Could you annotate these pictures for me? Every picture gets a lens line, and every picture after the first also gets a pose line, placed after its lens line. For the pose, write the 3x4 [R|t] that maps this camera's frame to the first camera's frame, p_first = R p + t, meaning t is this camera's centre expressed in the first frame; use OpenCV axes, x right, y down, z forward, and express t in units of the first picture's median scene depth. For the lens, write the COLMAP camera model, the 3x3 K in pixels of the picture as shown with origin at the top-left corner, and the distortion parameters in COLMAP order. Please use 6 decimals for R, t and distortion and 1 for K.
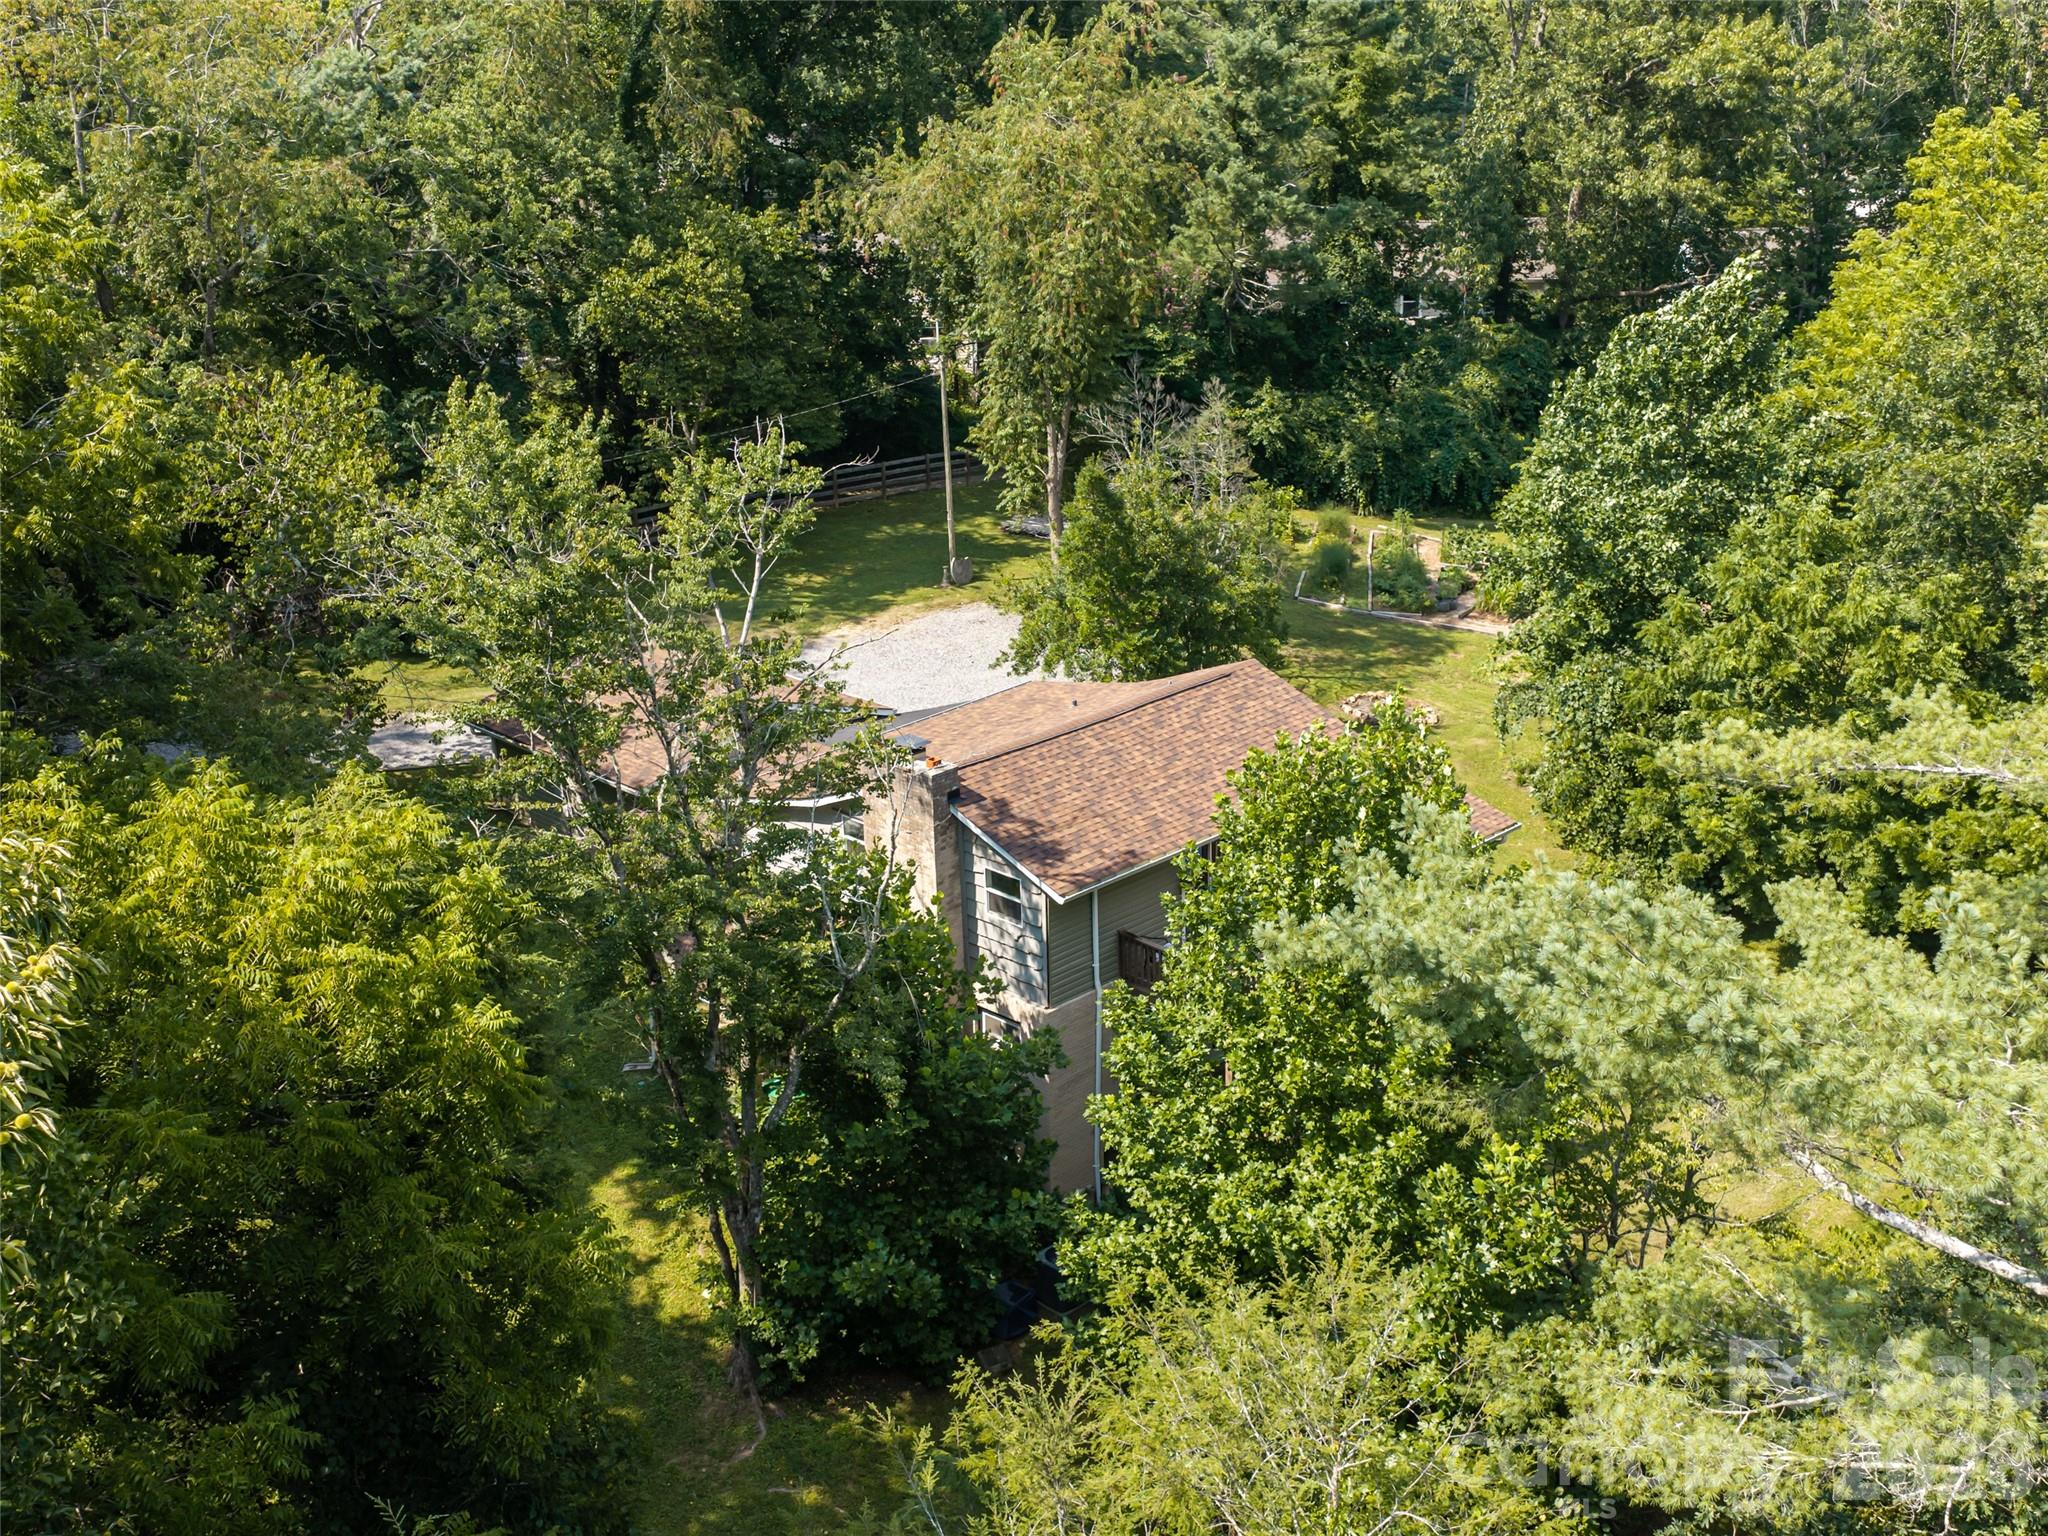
lens RADIAL K [[1659.0, 0, 1024.0], [0, 1659.0, 768.0], [0, 0, 1]] dist [-0.002815, -0.003790]
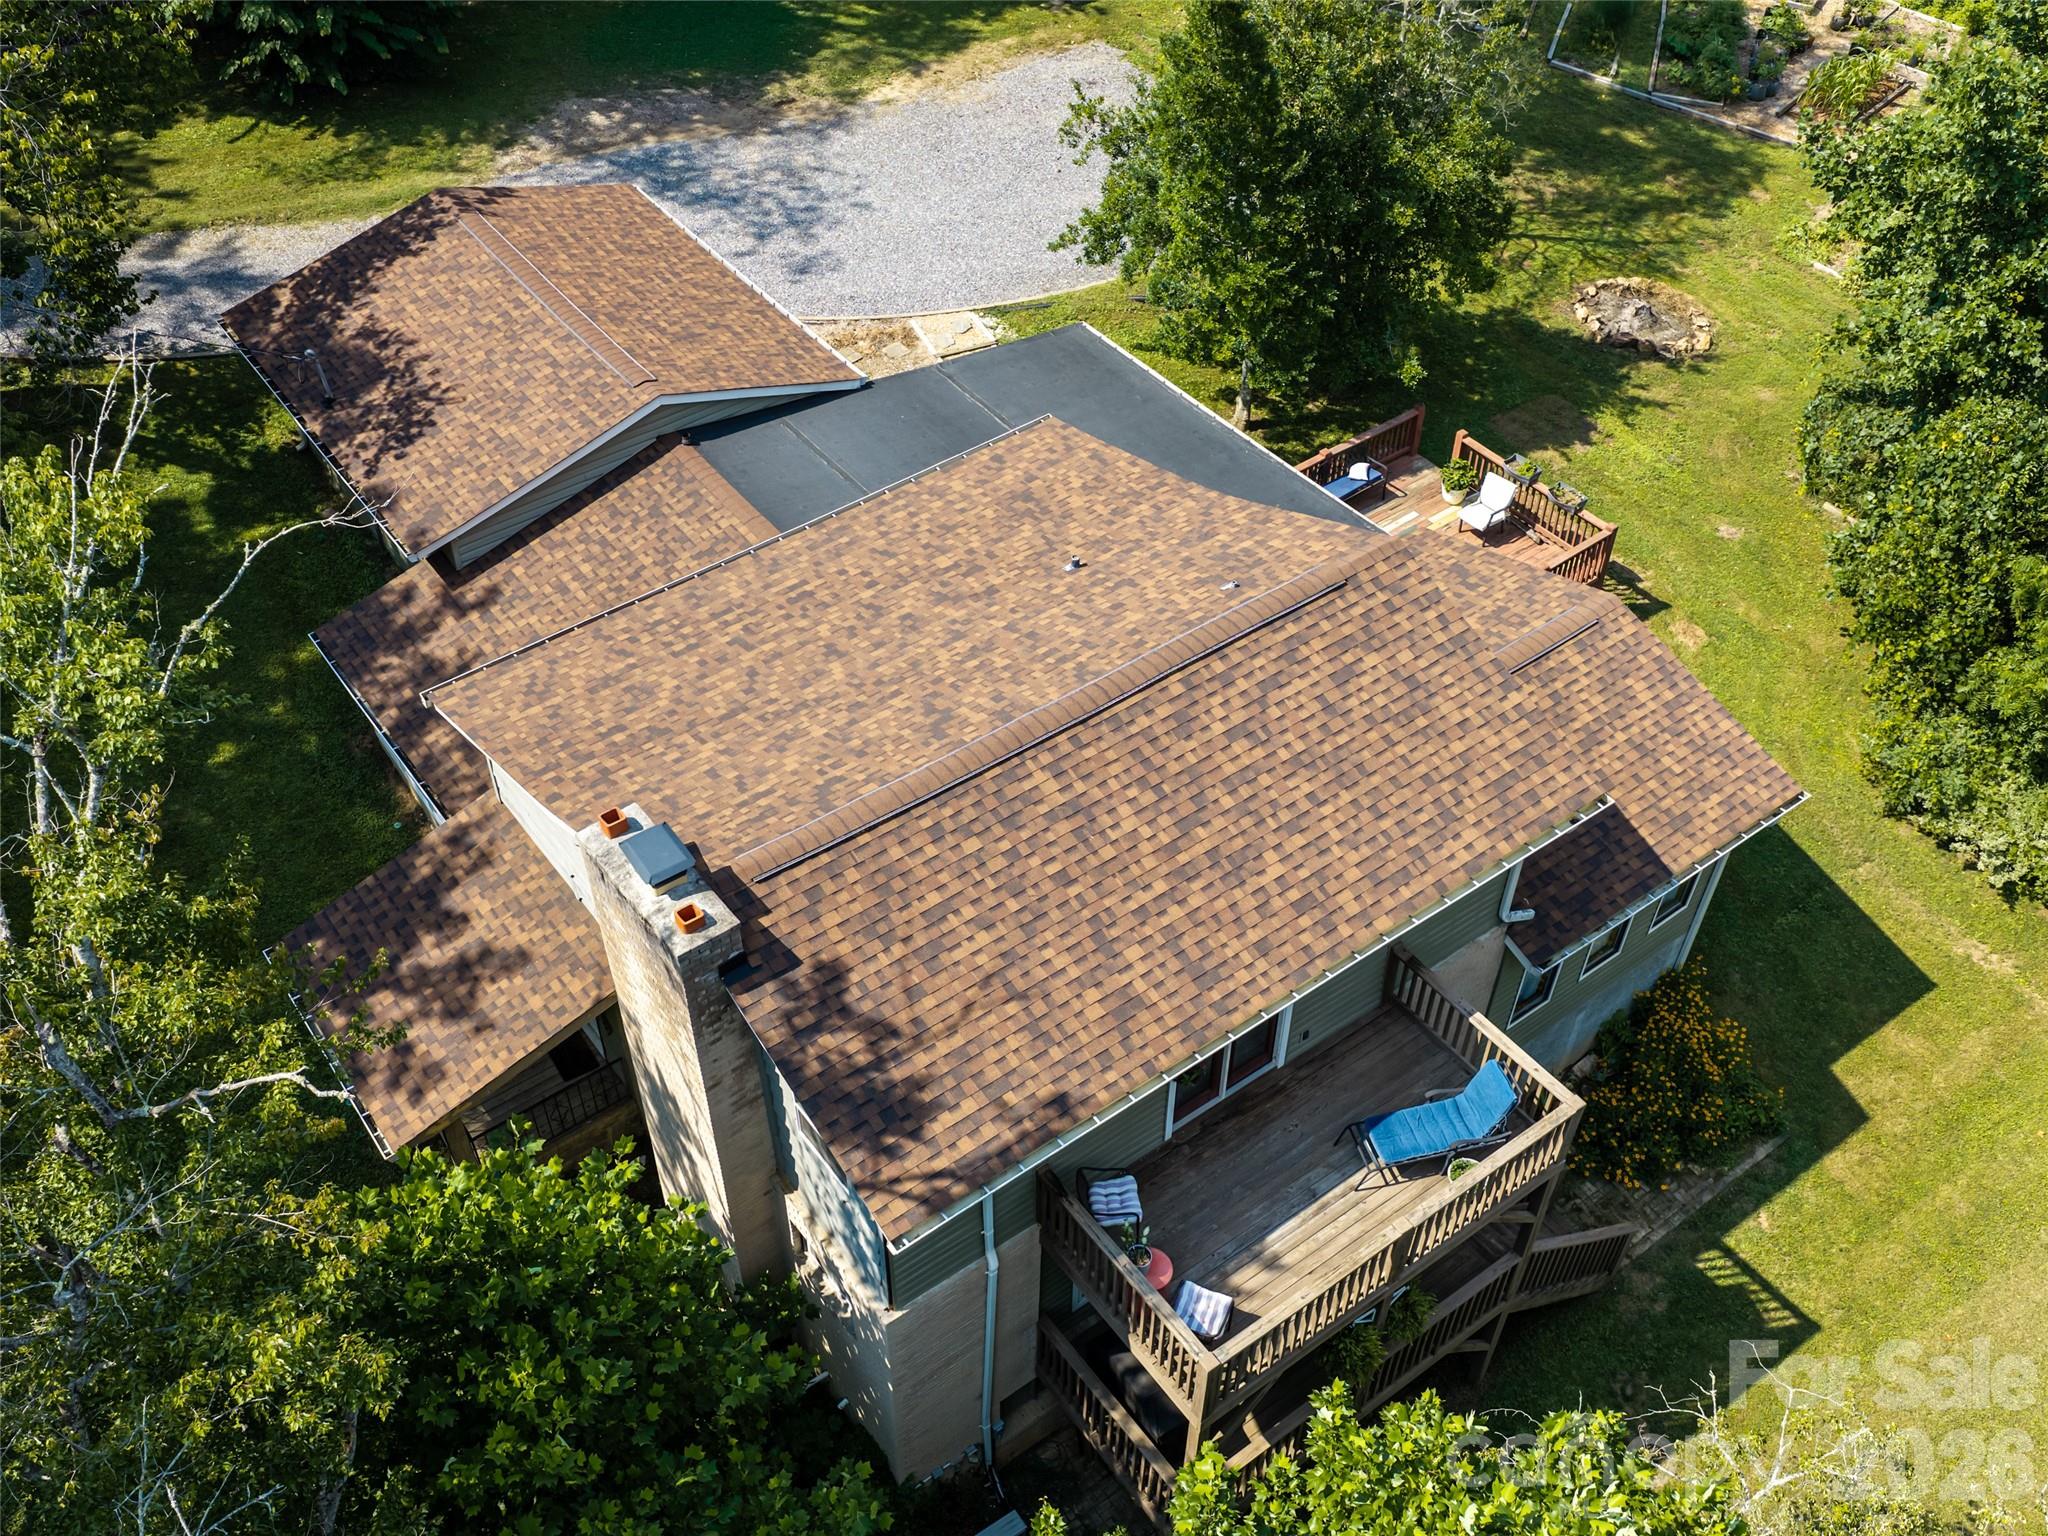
lens RADIAL K [[1659.0, 0, 1024.0], [0, 1659.0, 768.0], [0, 0, 1]] dist [-0.002815, -0.003790]
pose [[0.990501, 0.114432, -0.076240, 0.047713], [-0.073719, 0.909970, 0.408068, -0.153363], [0.116072, -0.398571, 0.909763, 0.324792]]
